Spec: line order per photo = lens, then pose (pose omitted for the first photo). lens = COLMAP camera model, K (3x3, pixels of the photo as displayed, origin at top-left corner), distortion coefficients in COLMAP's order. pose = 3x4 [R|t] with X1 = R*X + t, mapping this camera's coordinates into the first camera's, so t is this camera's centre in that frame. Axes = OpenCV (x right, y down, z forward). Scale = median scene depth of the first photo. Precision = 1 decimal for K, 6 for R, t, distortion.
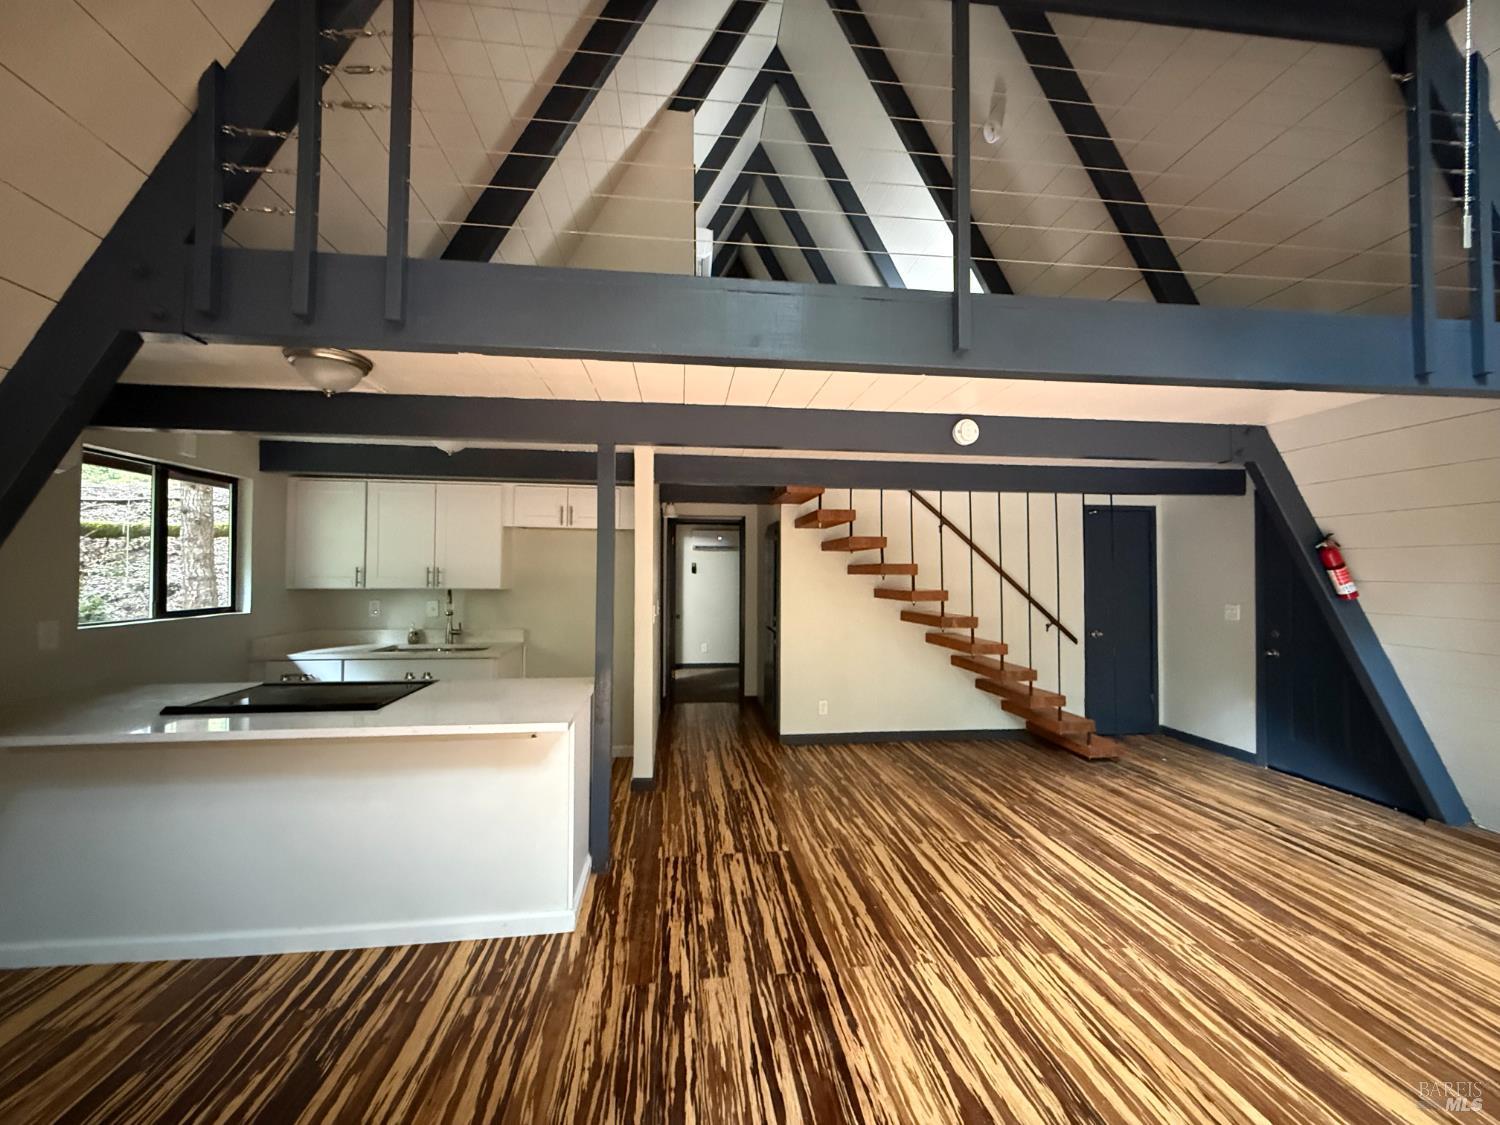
lens RADIAL K [[596.8, 0, 743.8], [0, 596.8, 562.1], [0, 0, 1]] dist [-0.000728, -0.000690]
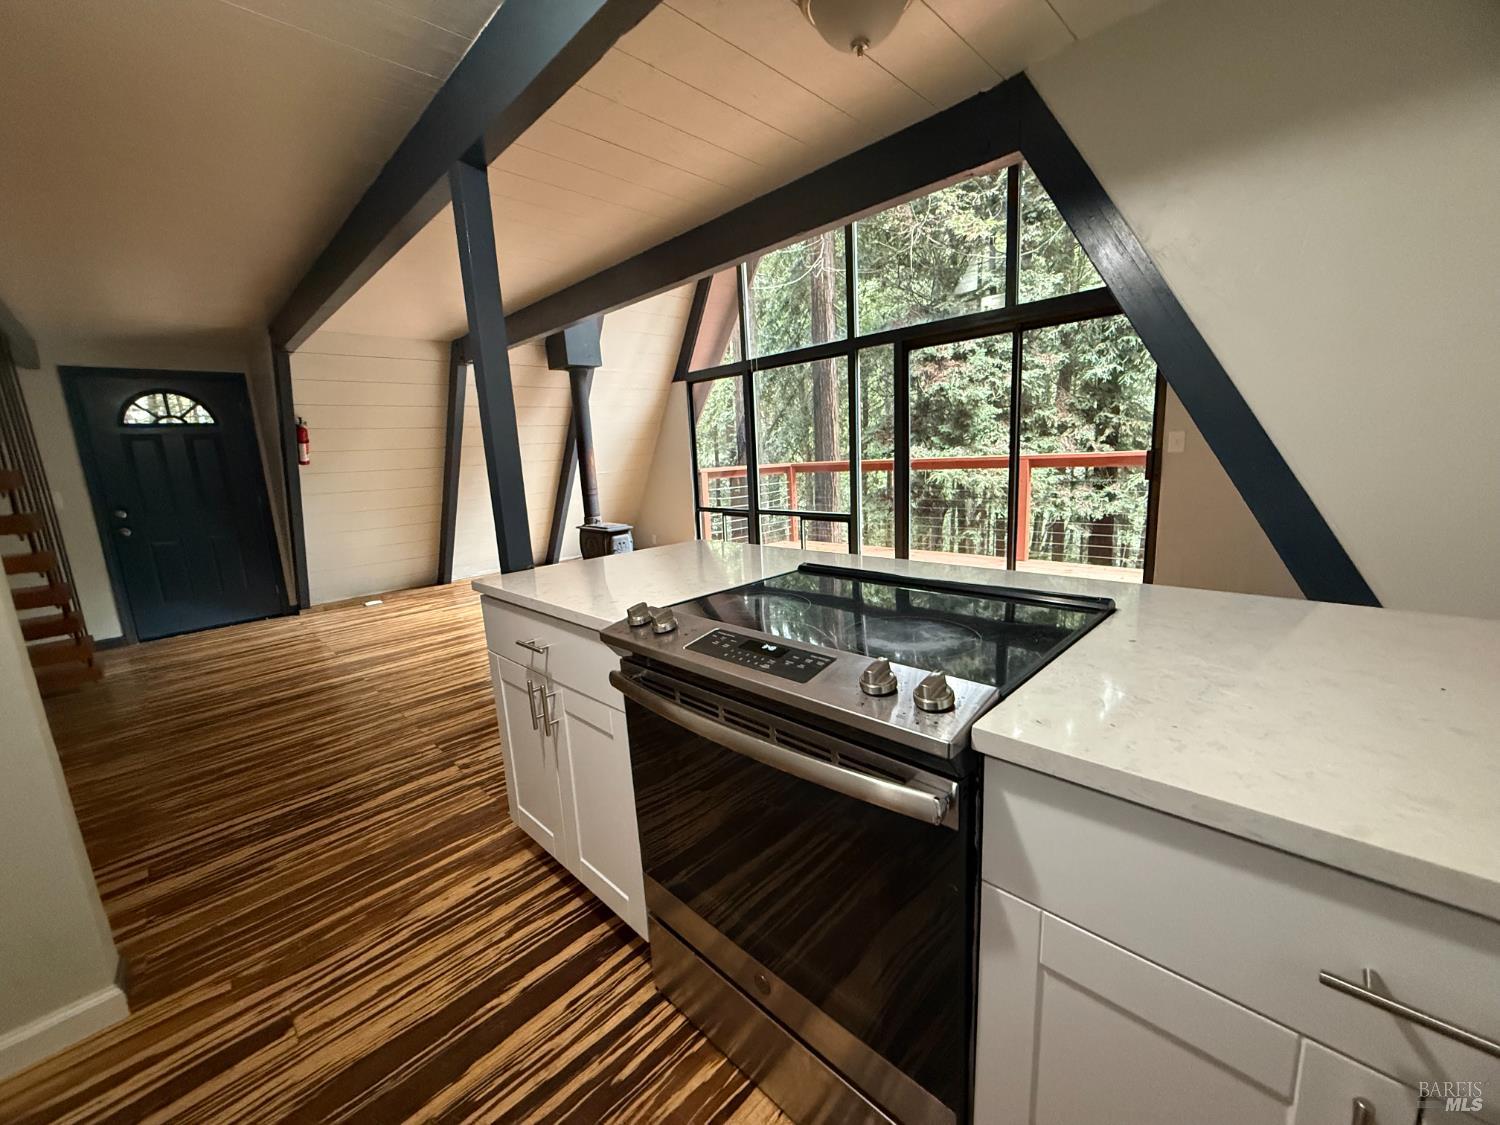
lens RADIAL K [[596.8, 0, 749.8], [0, 596.8, 563.4], [0, 0, 1]] dist [-0.000728, -0.000690]
pose [[-0.622728, -0.122425, 0.772802, -0.801733], [0.036087, 0.982138, 0.184666, 0.070132], [-0.781606, 0.142885, -0.607187, 1.053516]]
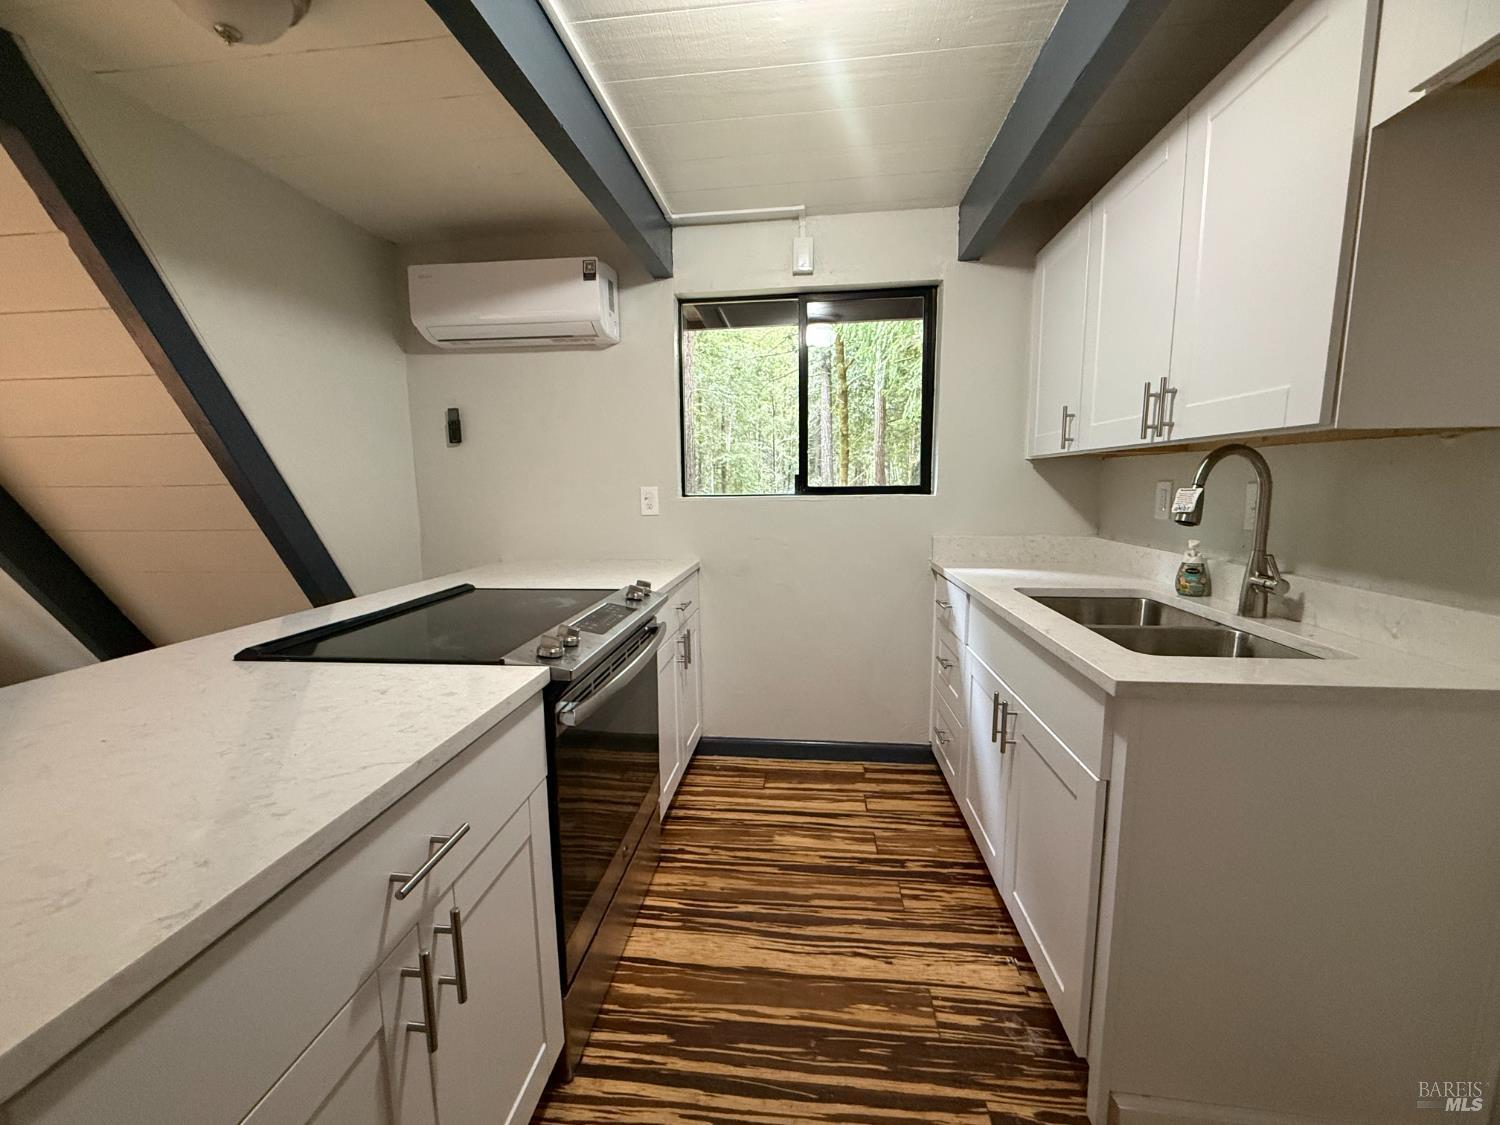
lens RADIAL K [[596.8, 0, 744.9], [0, 596.8, 564.4], [0, 0, 1]] dist [-0.000728, -0.000690]
pose [[-0.227989, 0.135531, -0.964185, -0.164672], [0.037030, 0.990755, 0.130510, 0.076167], [0.972959, -0.005949, -0.230900, 1.085862]]
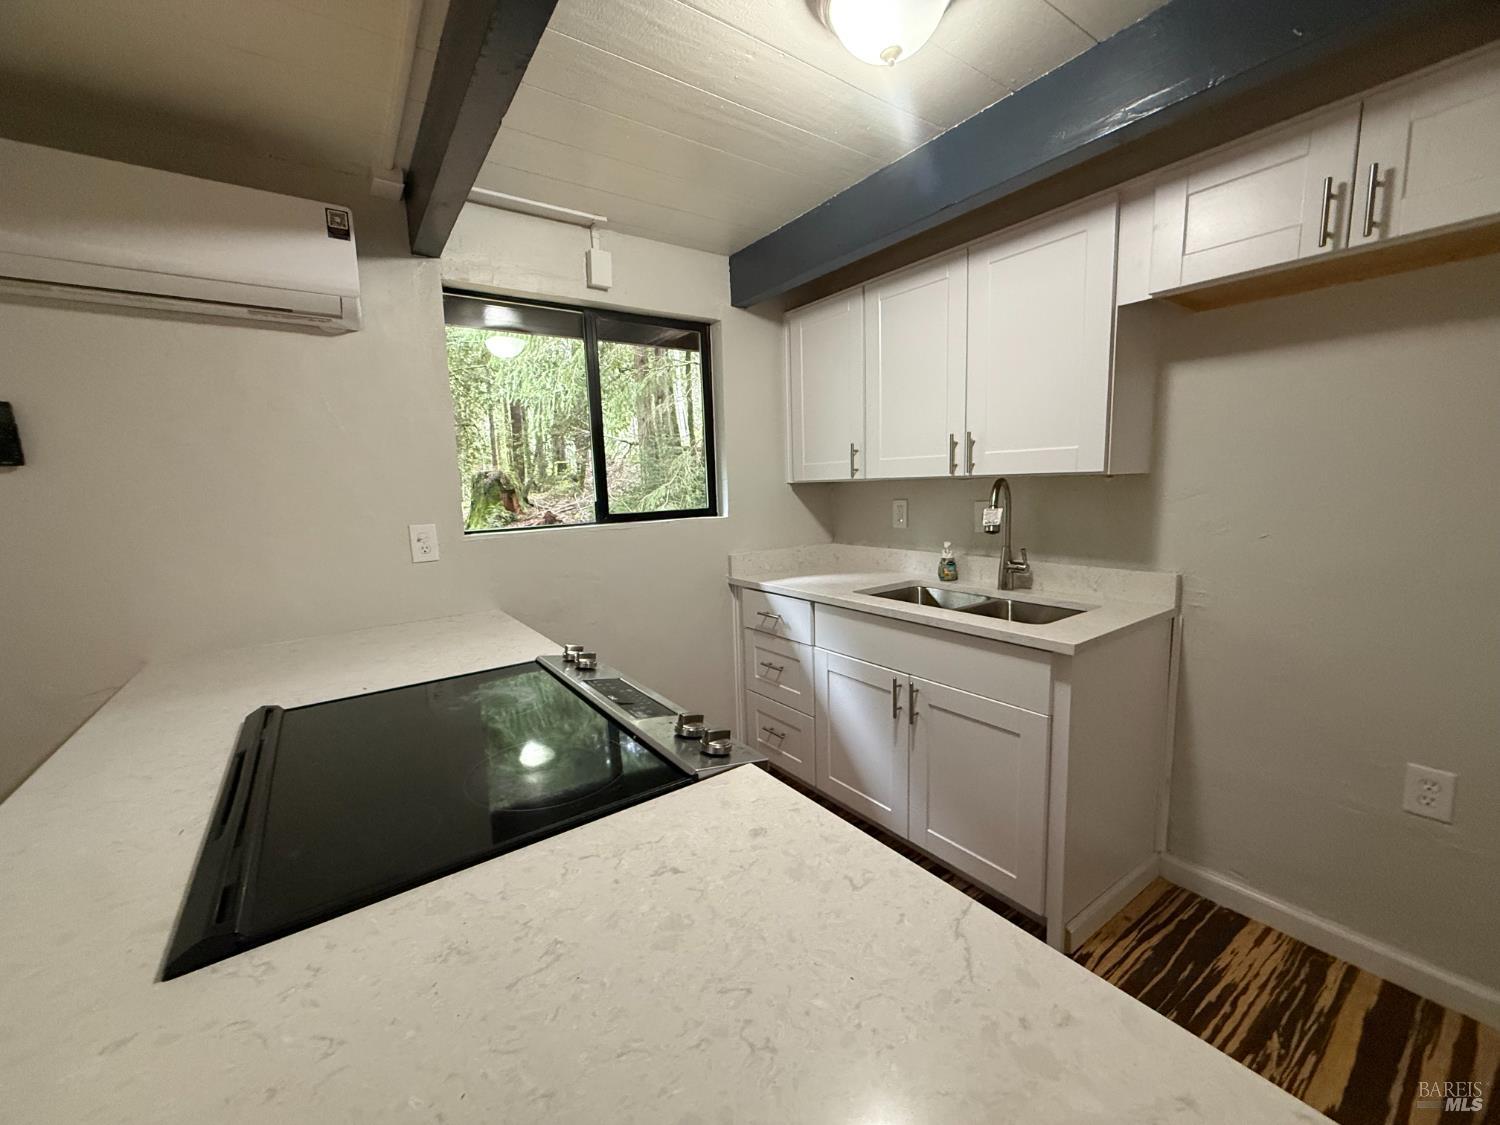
lens RADIAL K [[596.8, 0, 754.8], [0, 596.8, 561.4], [0, 0, 1]] dist [-0.000728, -0.000690]
pose [[0.482051, 0.099951, -0.870423, -0.221815], [0.055033, 0.988055, 0.143937, 0.042391], [0.874413, -0.117287, 0.470792, 0.793544]]
